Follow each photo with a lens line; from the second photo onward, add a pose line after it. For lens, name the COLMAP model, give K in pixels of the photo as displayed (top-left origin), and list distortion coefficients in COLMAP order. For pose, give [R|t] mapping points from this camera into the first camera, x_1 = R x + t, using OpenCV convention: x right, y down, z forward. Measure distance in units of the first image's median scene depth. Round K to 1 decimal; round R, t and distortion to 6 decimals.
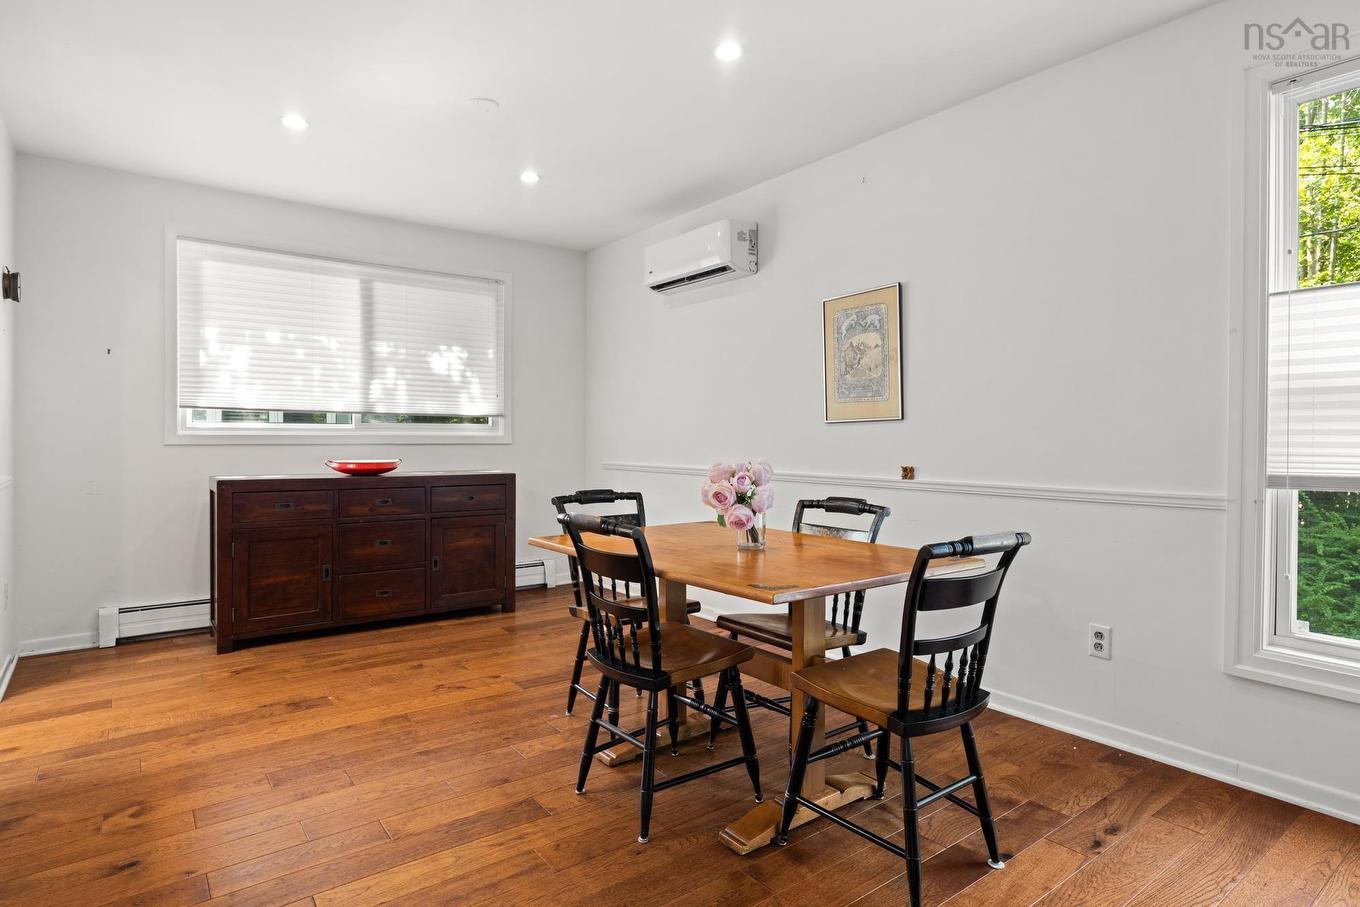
lens RADIAL K [[752.2, 0, 699.8], [0, 752.2, 442.0], [0, 0, 1]] dist [-0.000428, -0.000739]
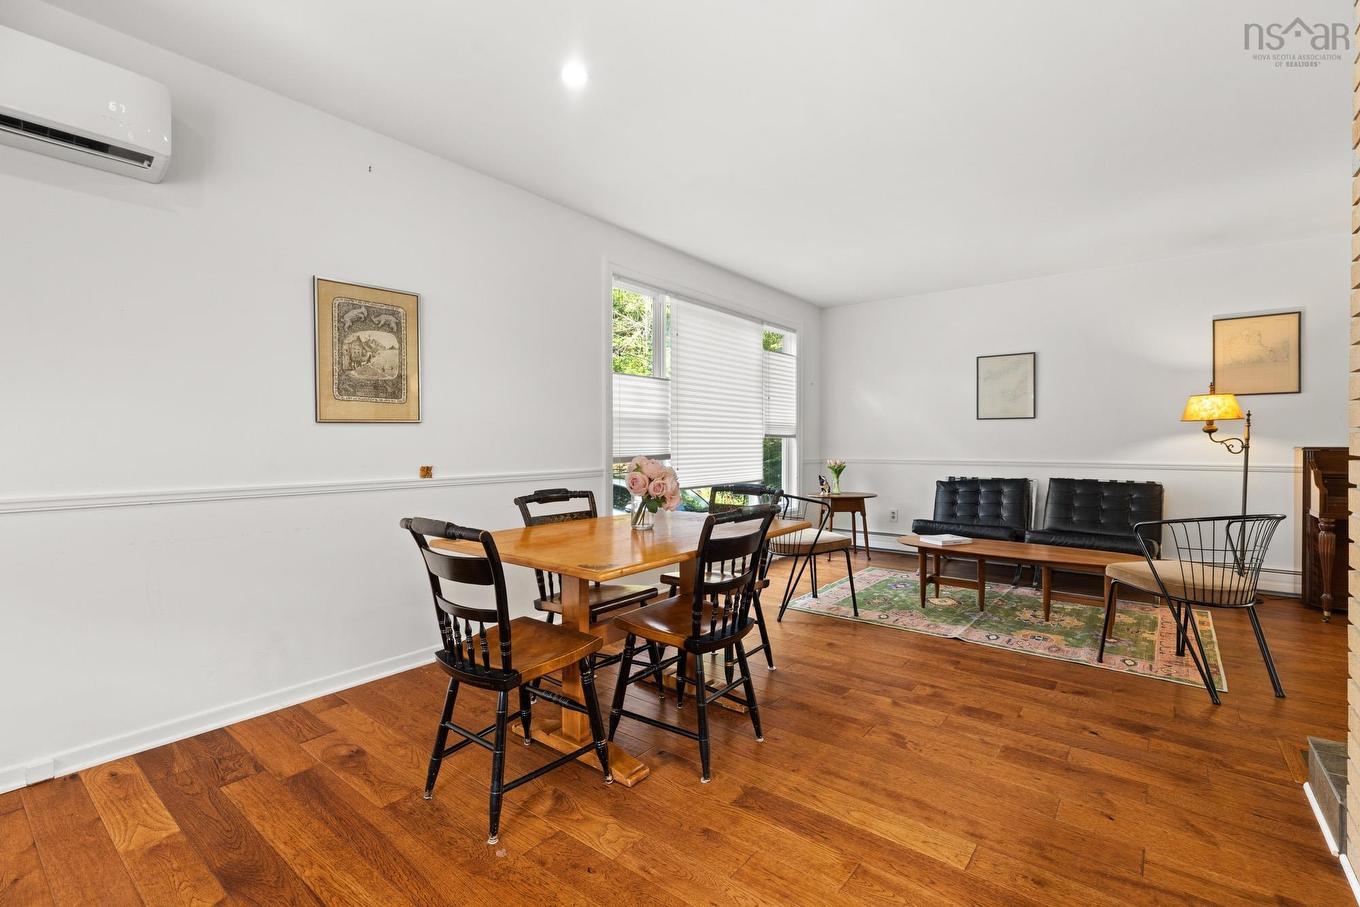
lens RADIAL K [[608.2, 0, 685.8], [0, 608.2, 438.2], [0, 0, 1]] dist [0.003749, -0.000498]
pose [[-0.248089, -0.001358, 0.968736, -0.549028], [-0.000245, 0.999999, 0.001339, -0.007200], [-0.968737, 0.000095, -0.248089, 0.698078]]
